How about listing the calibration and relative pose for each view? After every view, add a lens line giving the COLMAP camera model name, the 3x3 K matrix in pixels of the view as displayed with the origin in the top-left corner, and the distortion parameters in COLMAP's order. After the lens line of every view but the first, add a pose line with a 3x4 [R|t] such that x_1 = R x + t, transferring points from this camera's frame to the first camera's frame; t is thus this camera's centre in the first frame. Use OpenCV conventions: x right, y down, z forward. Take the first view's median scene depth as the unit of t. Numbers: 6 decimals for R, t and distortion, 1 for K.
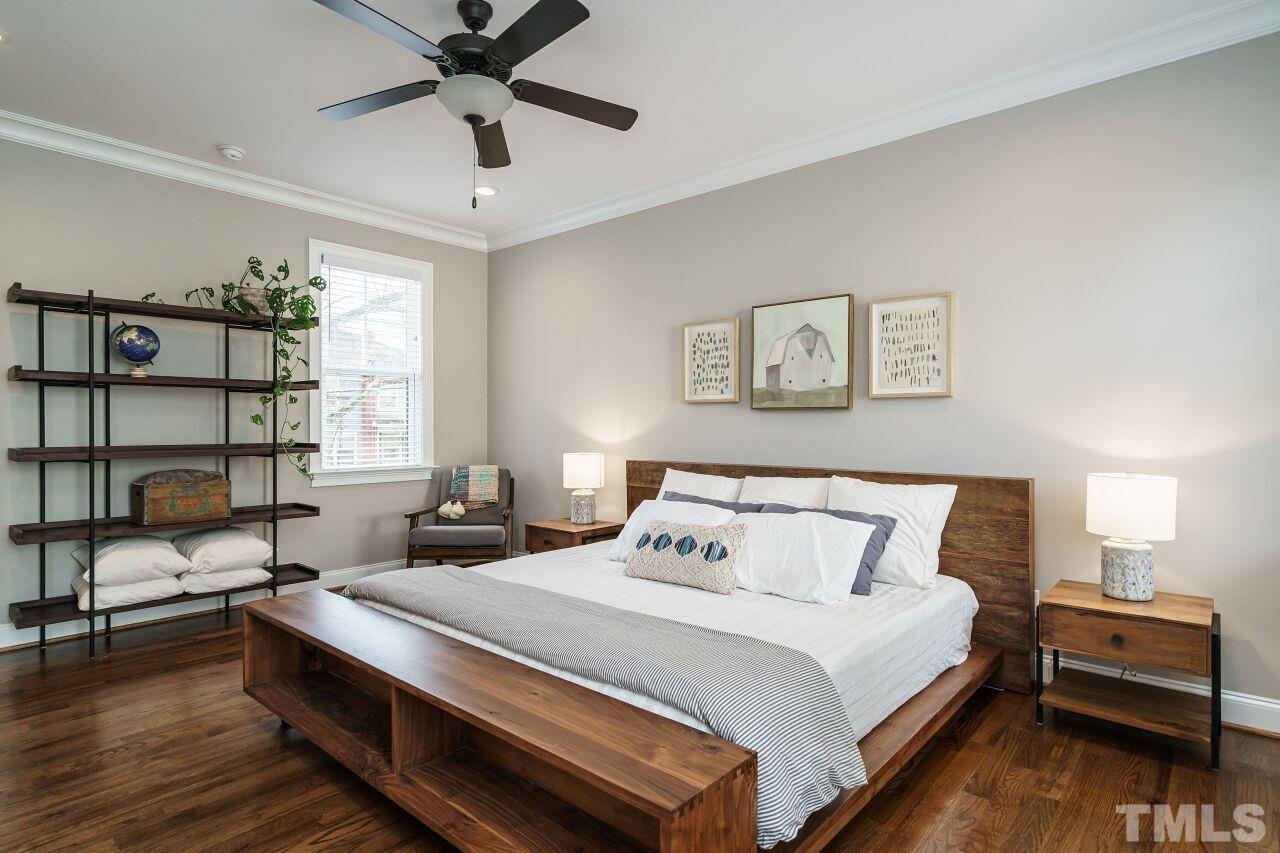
lens RADIAL K [[684.3, 0, 640.0], [0, 684.3, 426.5], [0, 0, 1]] dist [-0.000735, -0.000334]
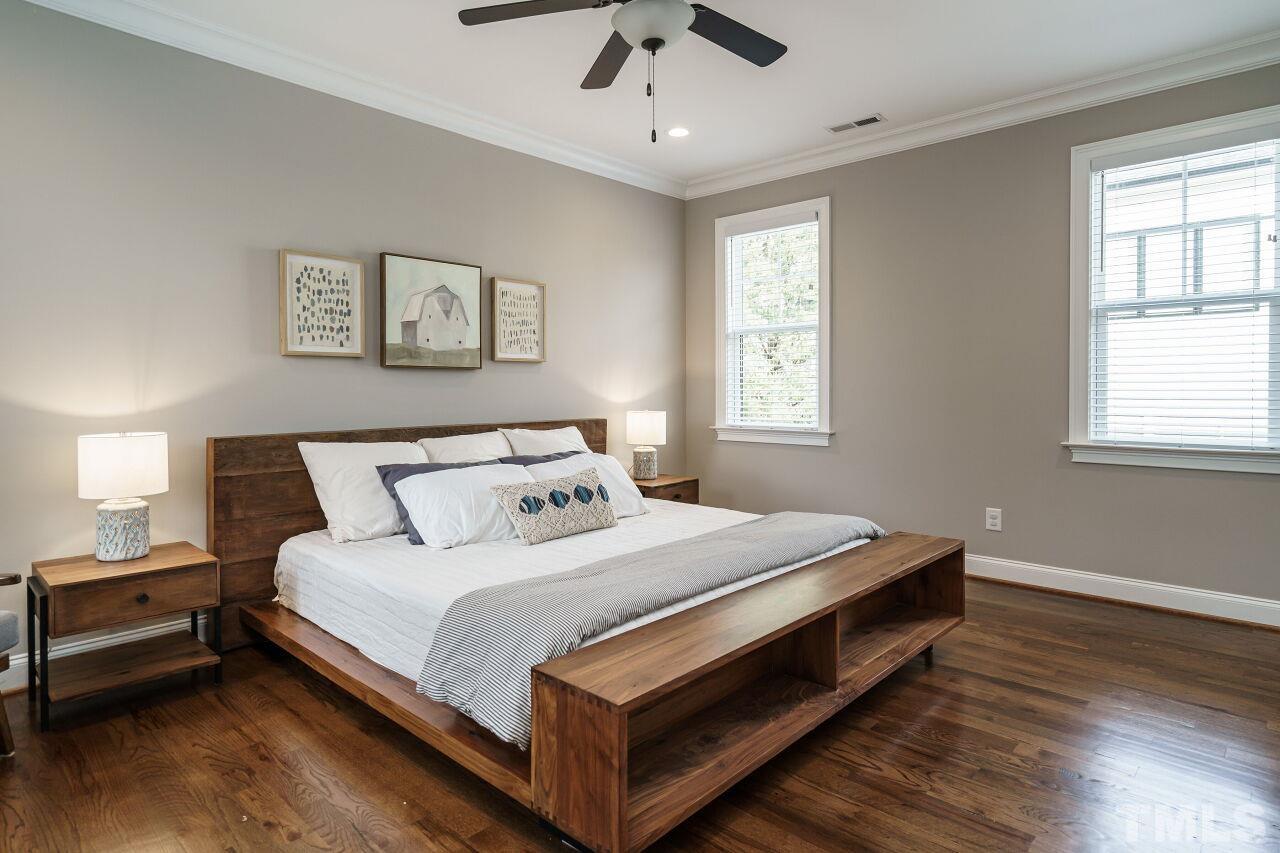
lens RADIAL K [[694.4, 0, 637.6], [0, 694.4, 407.4], [0, 0, 1]] dist [0.031577, -0.000186]
pose [[0.028310, -0.037086, 0.998911, -0.749997], [0.002840, 0.999310, 0.037021, -0.004436], [-0.999595, 0.001789, 0.028396, 0.640332]]
